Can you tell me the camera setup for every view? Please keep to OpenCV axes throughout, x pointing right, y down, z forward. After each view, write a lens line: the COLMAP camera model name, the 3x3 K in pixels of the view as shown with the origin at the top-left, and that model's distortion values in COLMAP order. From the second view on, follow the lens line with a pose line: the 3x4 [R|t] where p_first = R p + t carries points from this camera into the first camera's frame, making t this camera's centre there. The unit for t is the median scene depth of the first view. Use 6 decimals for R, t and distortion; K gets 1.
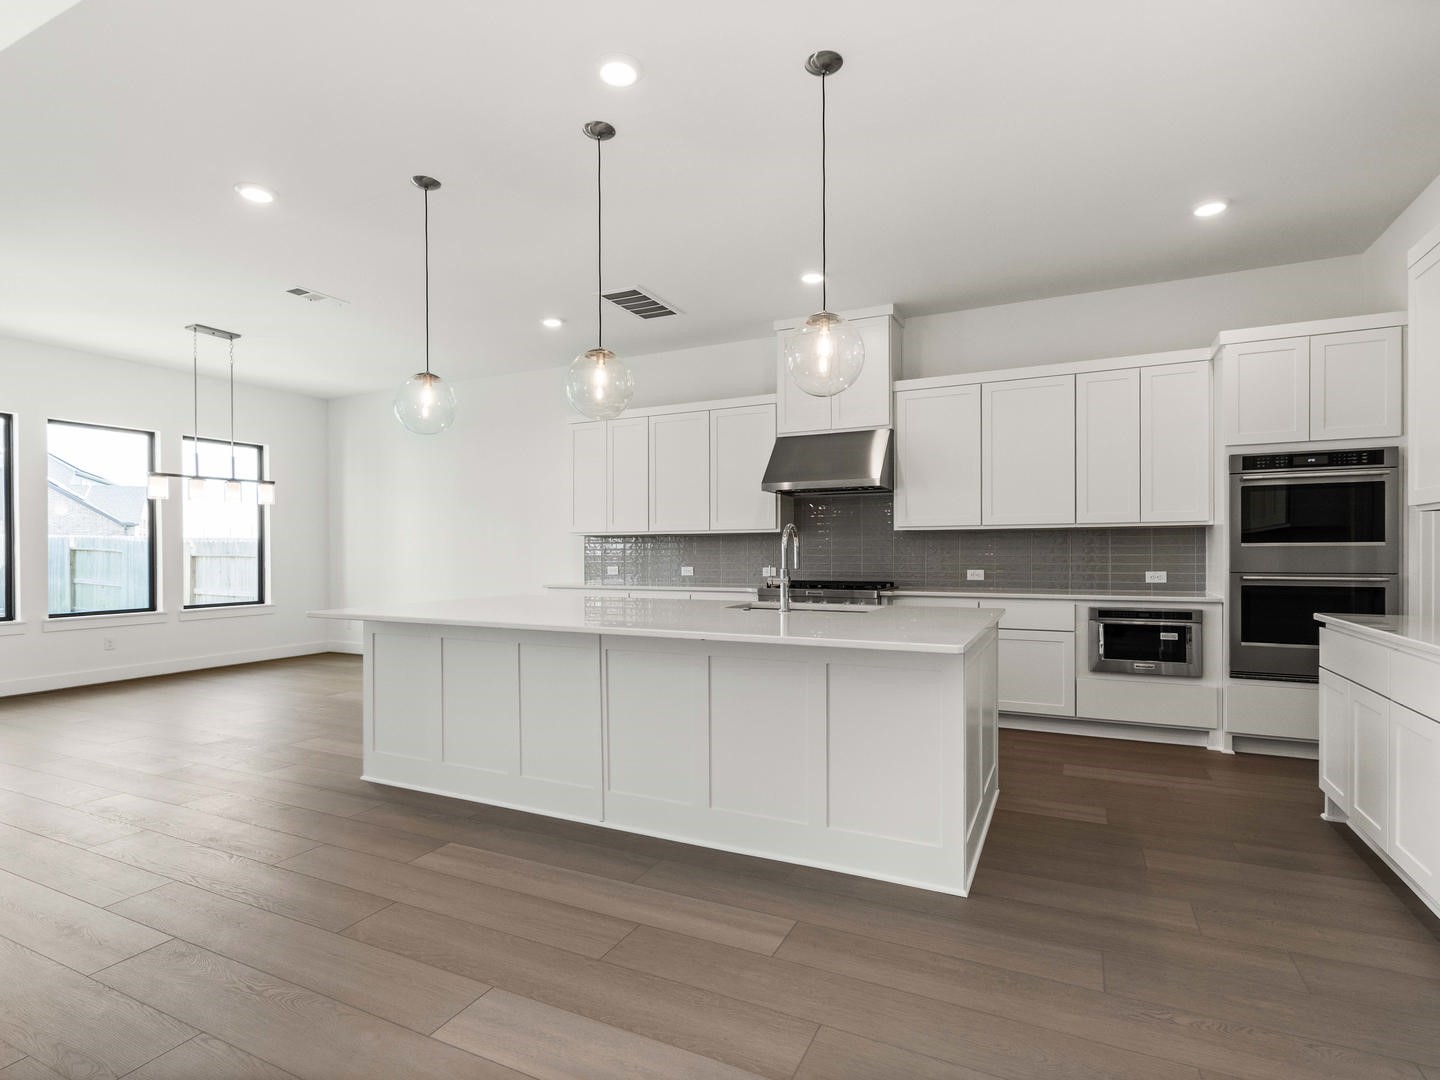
lens RADIAL K [[730.0, 0, 720.1], [0, 730.0, 553.4], [0, 0, 1]] dist [0.002822, -0.000266]
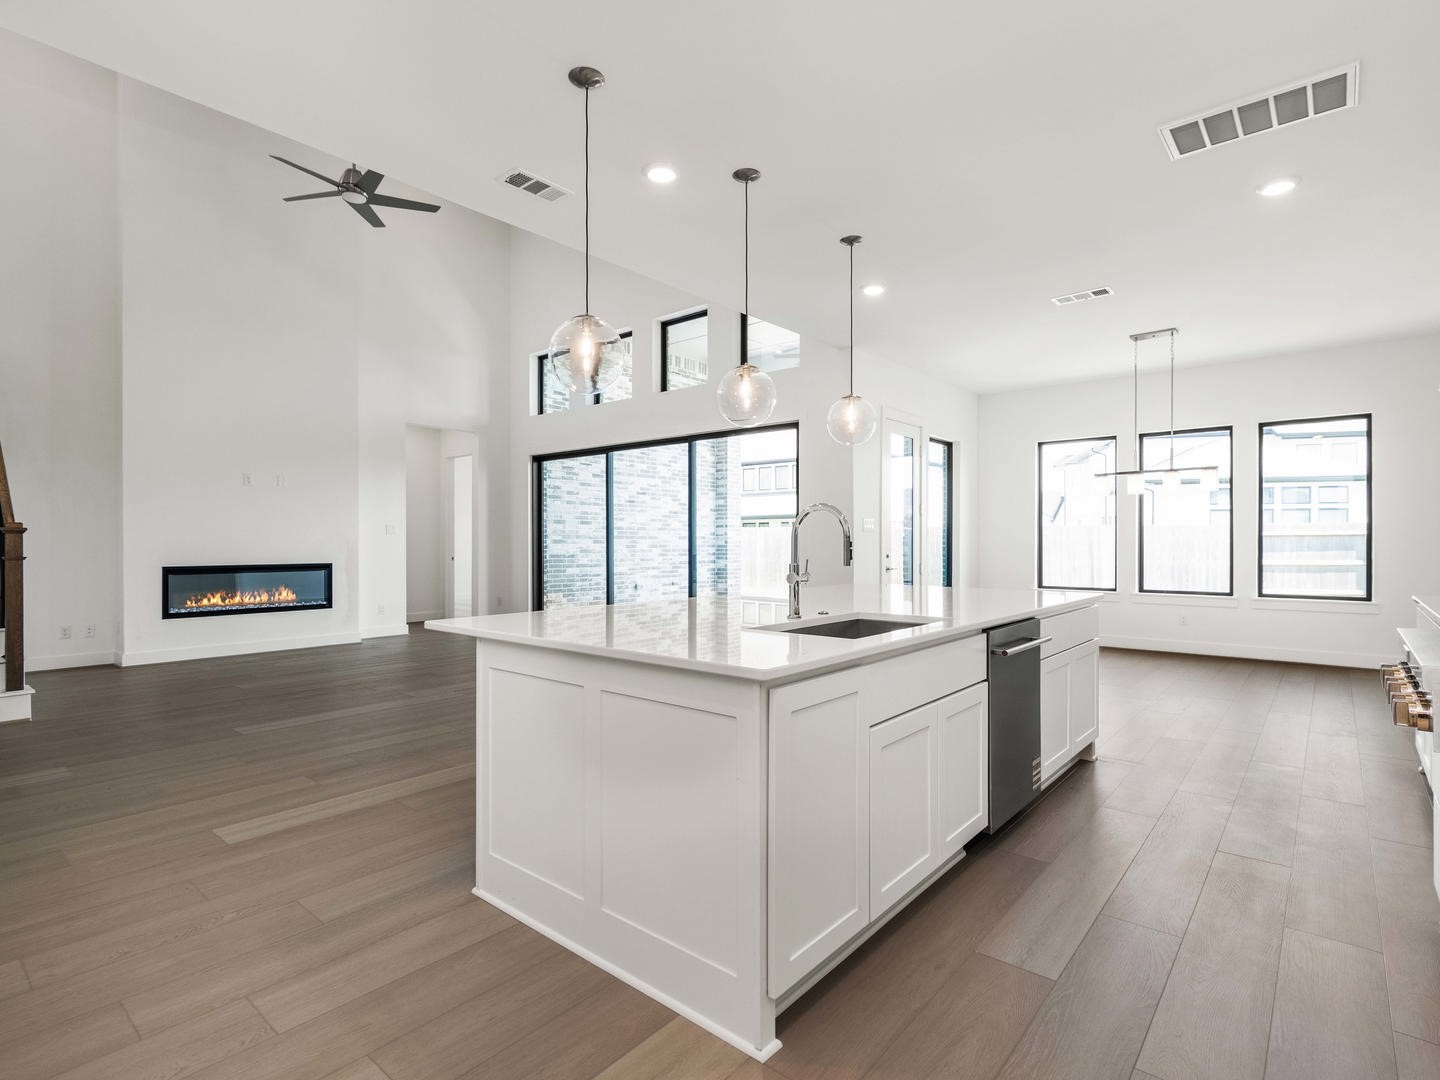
lens RADIAL K [[725.2, 0, 719.9], [0, 725.2, 545.2], [0, 0, 1]] dist [0.002739, -0.000223]
pose [[-0.248530, 0.010466, -0.968568, 0.684570], [-0.001382, 0.999937, 0.011160, -0.006553], [0.968623, 0.004112, -0.248500, 0.894090]]
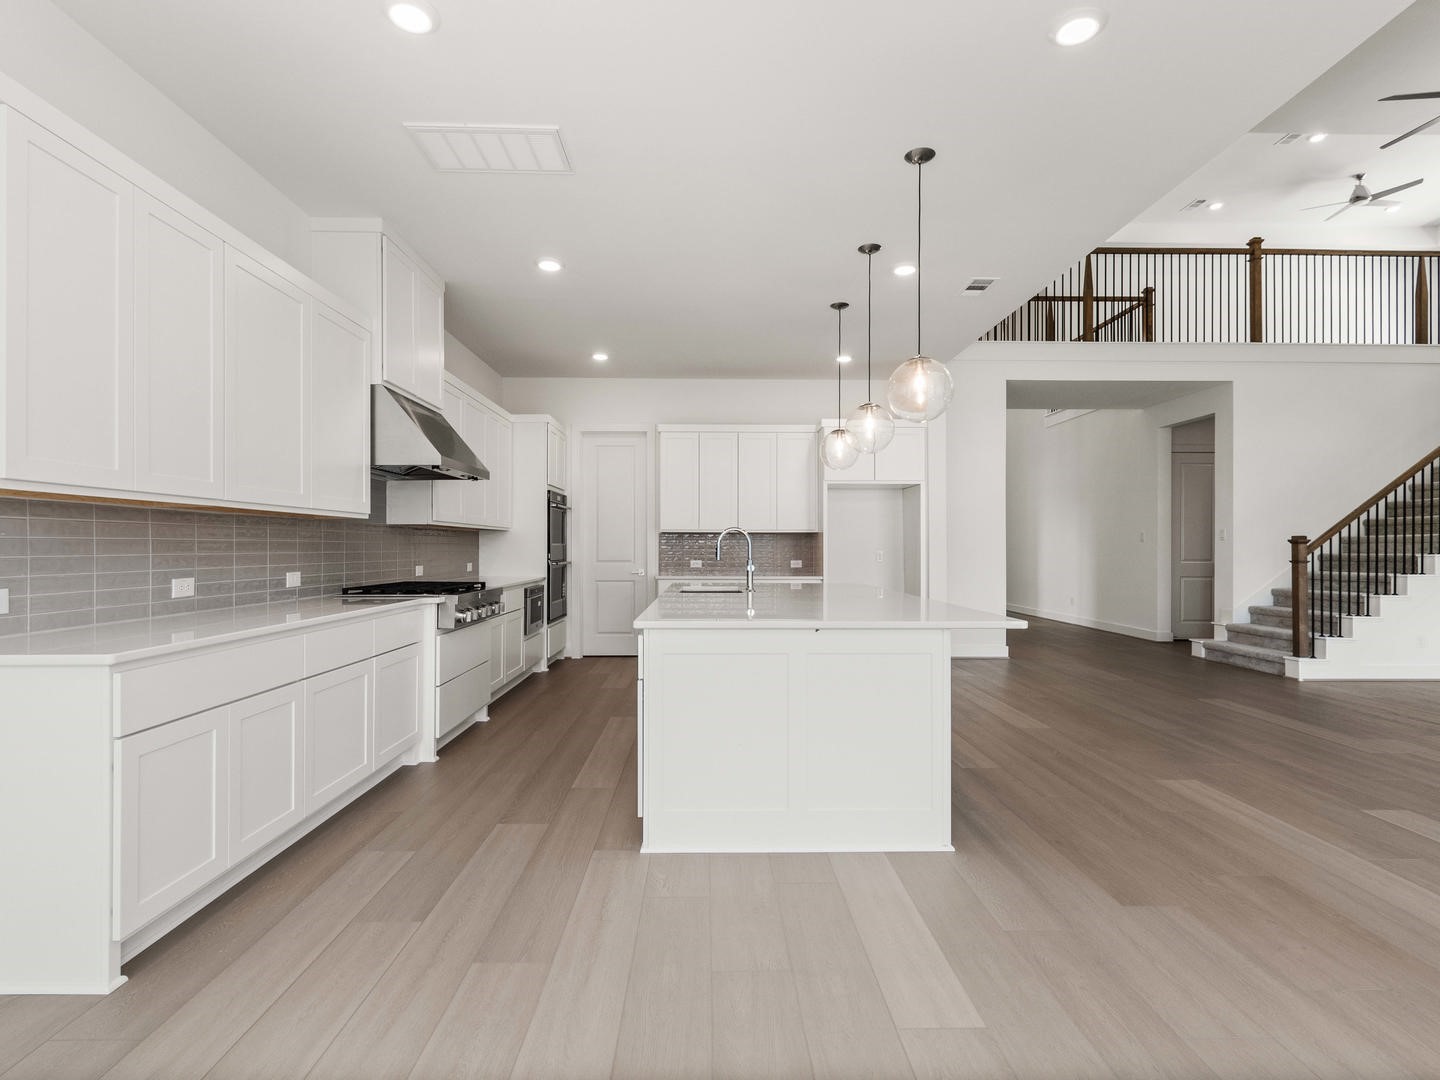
lens RADIAL K [[720.1, 0, 720.0], [0, 720.1, 540.0], [0, 0, 1]] dist [0.002700, -0.001477]
pose [[-0.447312, 0.011858, 0.894300, -0.916986], [0.002082, 0.999923, -0.012218, -0.000154], [-0.894376, -0.003603, -0.447302, 1.350770]]
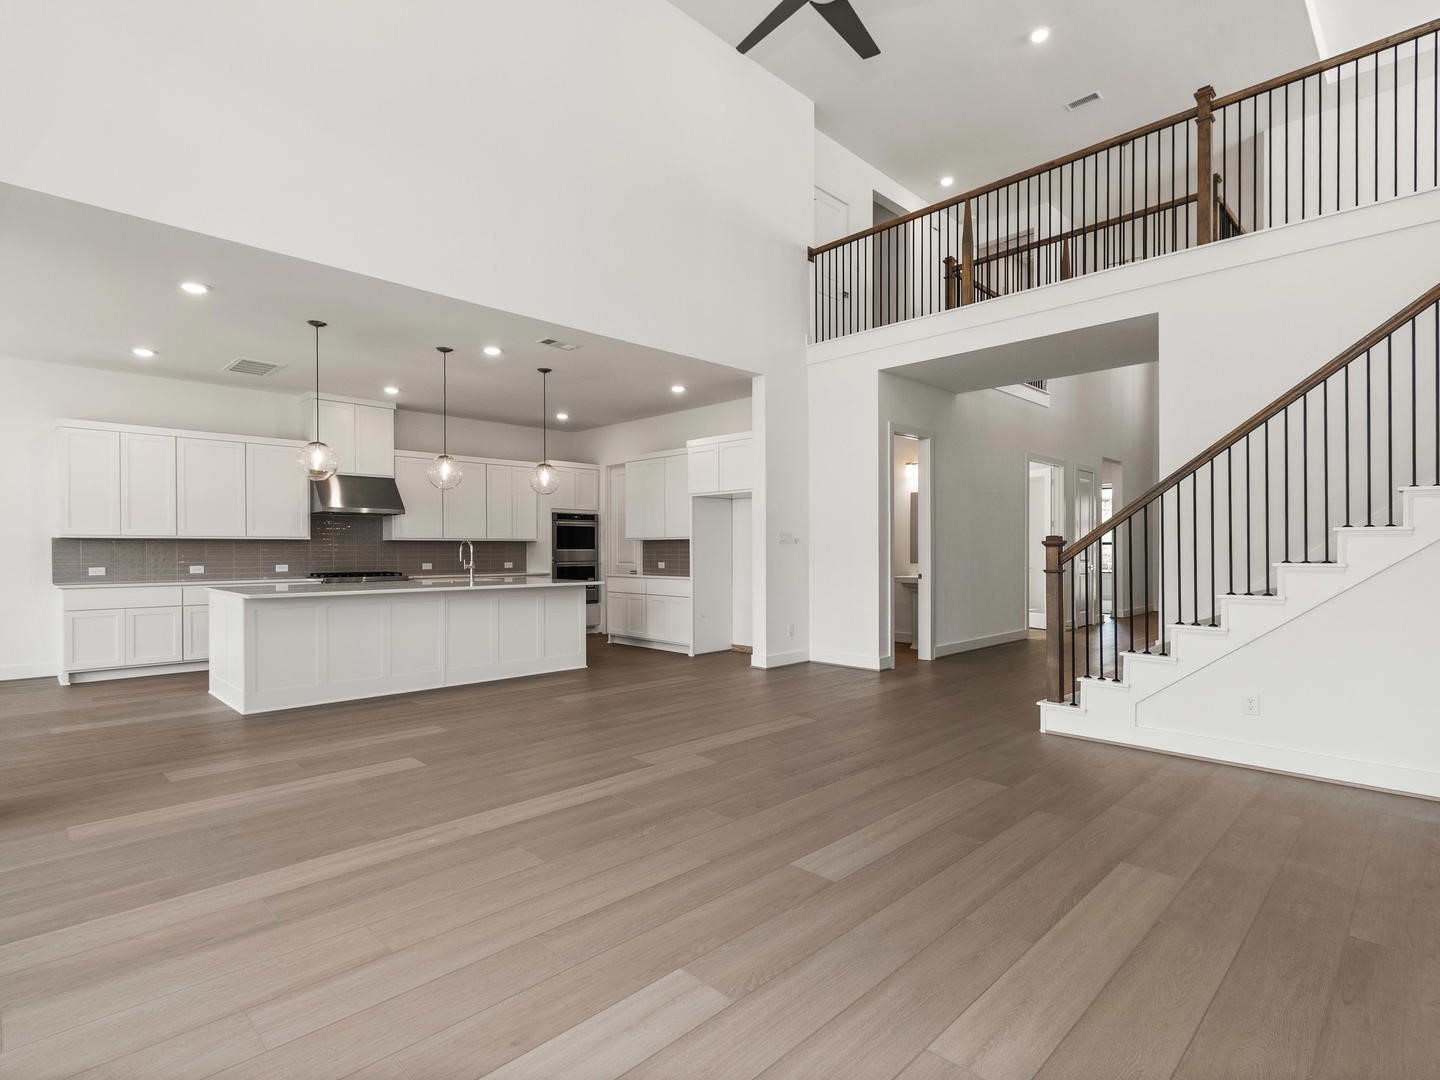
lens RADIAL K [[725.2, 0, 719.9], [0, 725.2, 545.2], [0, 0, 1]] dist [0.002739, -0.000223]
pose [[0.333804, 0.008808, 0.942602, -1.325092], [0.002845, 0.999942, -0.010351, -0.001215], [-0.942638, 0.006137, 0.333759, -0.300326]]
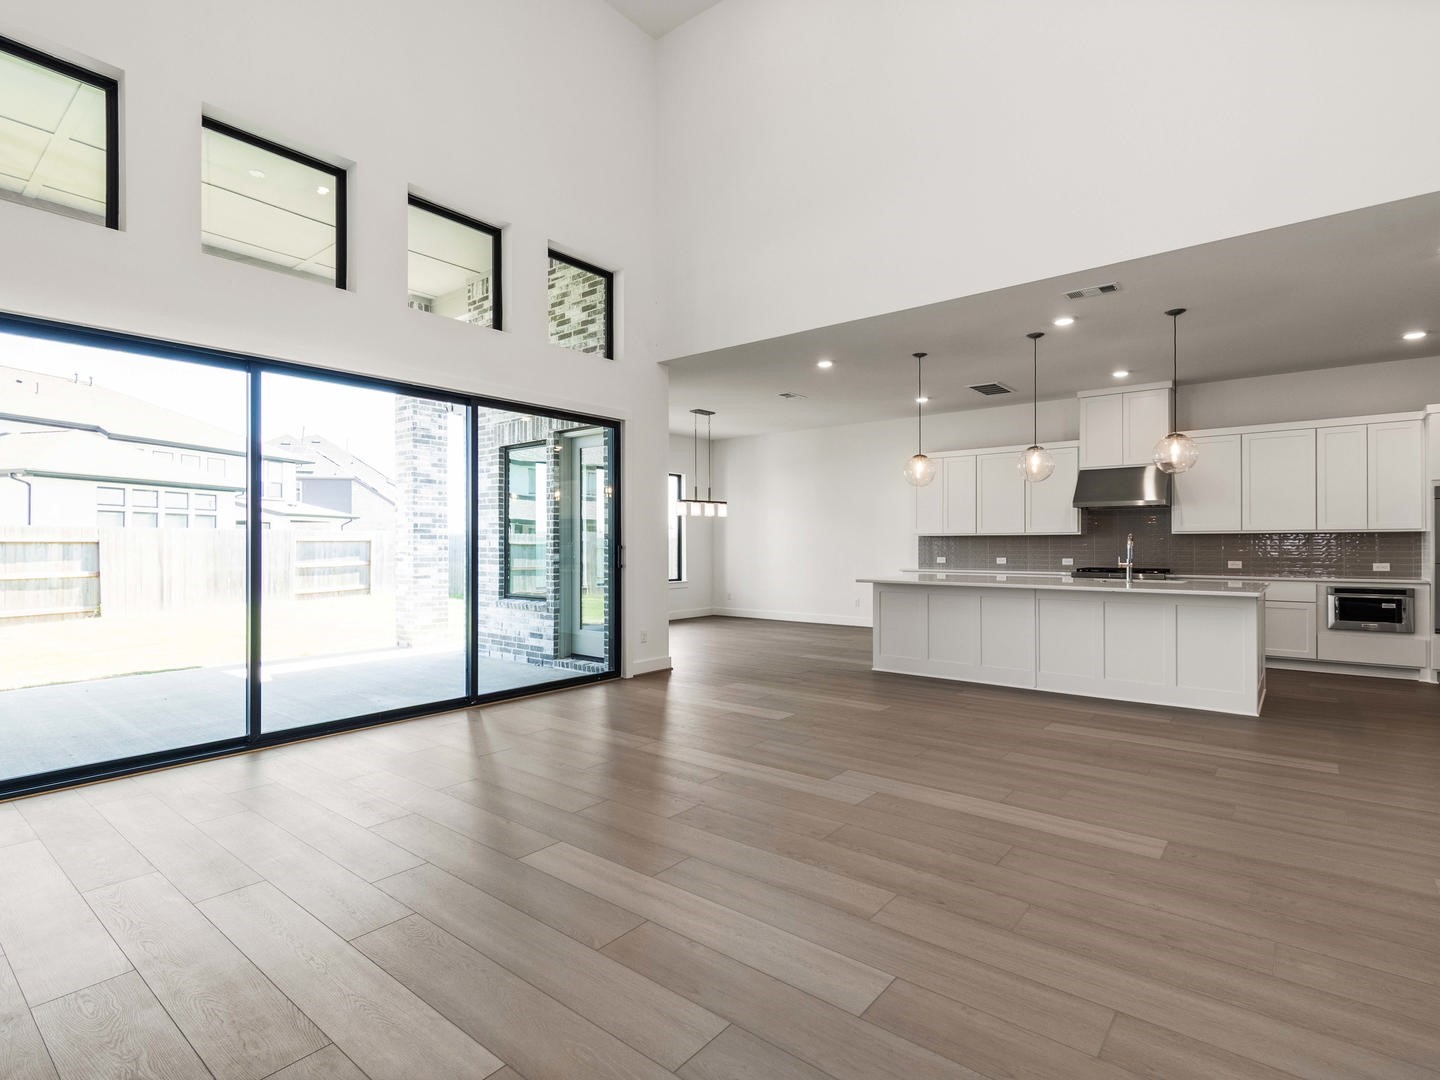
lens RADIAL K [[720.1, 0, 720.0], [0, 720.1, 540.0], [0, 0, 1]] dist [0.002700, -0.001477]
pose [[0.973205, 0.001722, -0.229933, -0.391670], [-0.003447, 0.999969, -0.007103, -0.007242], [0.229914, 0.007705, 0.973181, -0.775392]]
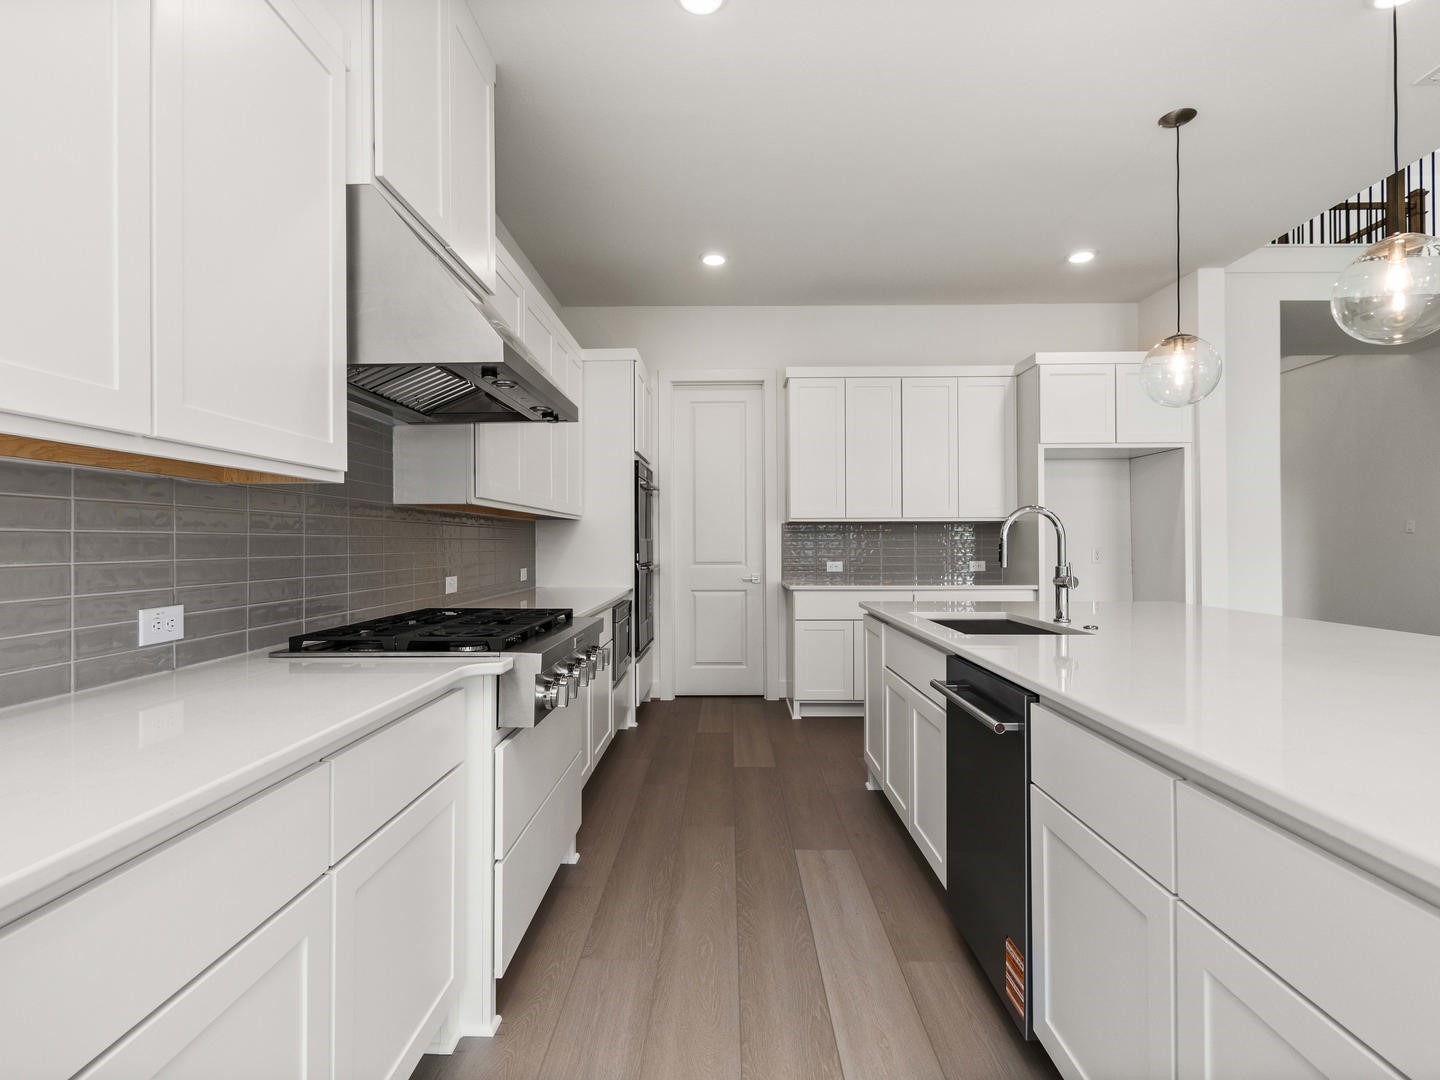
lens RADIAL K [[724.1, 0, 720.0], [0, 724.1, 540.0], [0, 0, 1]] dist [0.000080, 0.000199]
pose [[-0.417673, 0.008428, 0.908558, -0.363294], [0.006216, 0.999960, -0.006418, -0.002955], [-0.908576, 0.002967, -0.417709, 1.318490]]
